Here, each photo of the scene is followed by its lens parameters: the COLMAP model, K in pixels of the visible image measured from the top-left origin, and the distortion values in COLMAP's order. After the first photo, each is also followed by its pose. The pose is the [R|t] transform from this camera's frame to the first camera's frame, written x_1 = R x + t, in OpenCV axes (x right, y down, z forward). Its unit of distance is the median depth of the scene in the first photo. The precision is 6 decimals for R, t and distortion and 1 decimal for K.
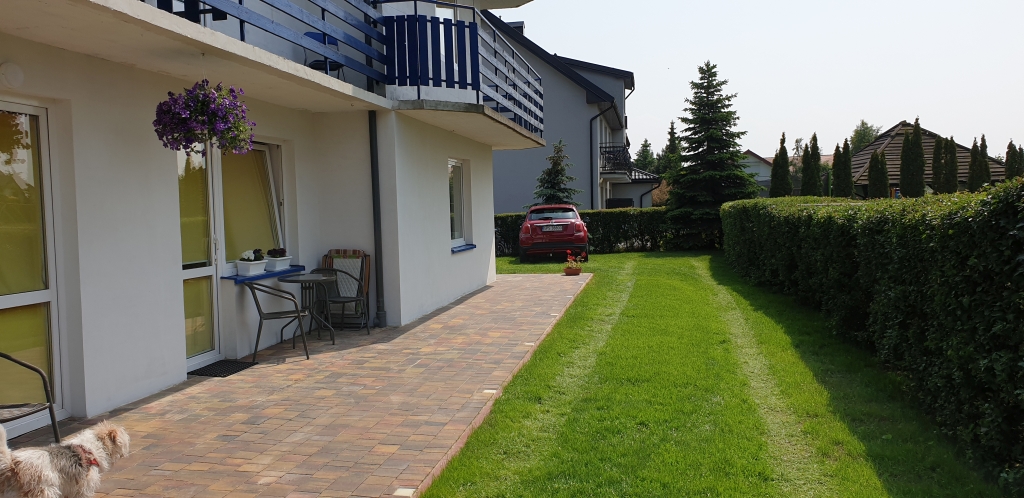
lens RADIAL K [[792.8, 0, 510.8], [0, 792.8, 251.3], [0, 0, 1]] dist [0.026306, -0.010596]
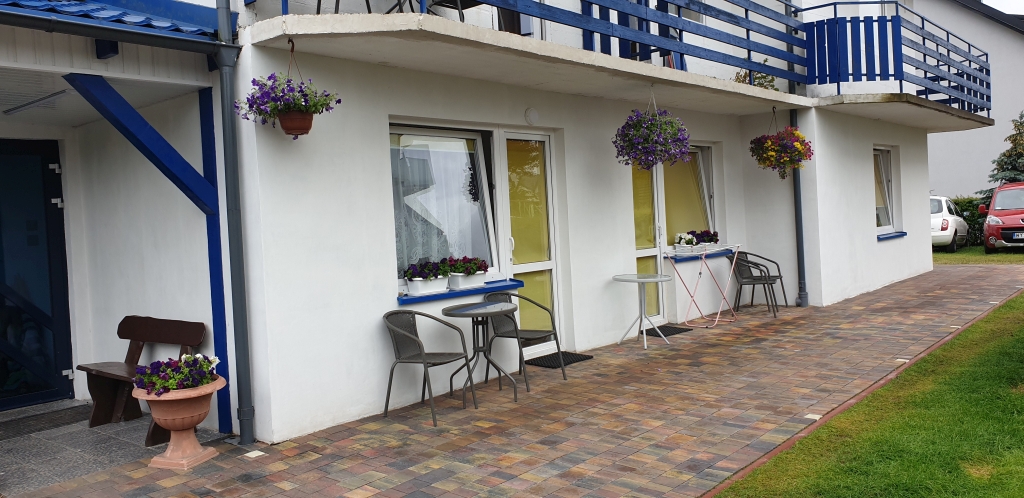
lens RADIAL K [[792.8, 0, 509.9], [0, 792.8, 249.2], [0, 0, 1]] dist [0.026306, -0.010596]
pose [[0.862459, -0.001543, -0.506125, 0.046537], [0.002410, 0.999997, 0.001059, 0.015422], [0.506122, -0.002134, 0.862459, -0.158883]]
